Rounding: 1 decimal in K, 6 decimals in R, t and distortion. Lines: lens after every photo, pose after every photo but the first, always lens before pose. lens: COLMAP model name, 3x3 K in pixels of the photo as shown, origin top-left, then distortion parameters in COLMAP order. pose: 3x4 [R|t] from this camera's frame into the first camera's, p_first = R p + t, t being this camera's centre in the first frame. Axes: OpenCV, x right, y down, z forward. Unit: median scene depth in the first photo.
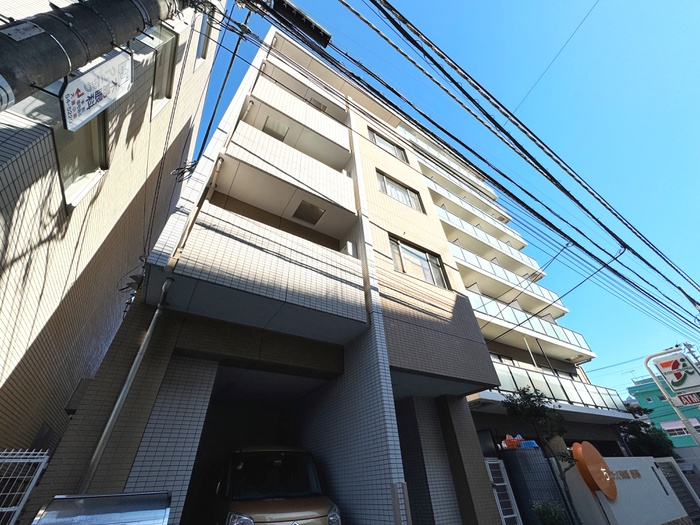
lens RADIAL K [[278.3, 0, 352.0], [0, 278.3, 260.1], [0, 0, 1]] dist [-0.001227, -0.000033]
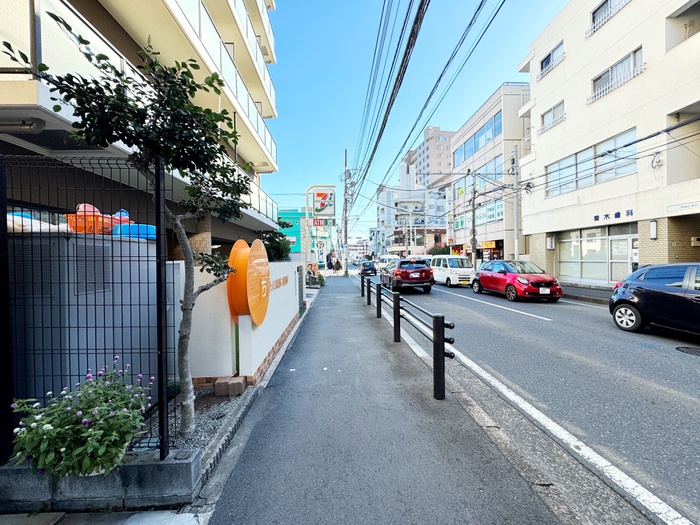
lens RADIAL K [[278.3, 0, 349.9], [0, 278.3, 261.7], [0, 0, 1]] dist [-0.001227, -0.000033]
pose [[0.496811, 0.028324, 0.867397, 0.460541], [-0.549935, 0.783467, 0.289398, 0.427931], [-0.671380, -0.620787, 0.404811, 0.628686]]
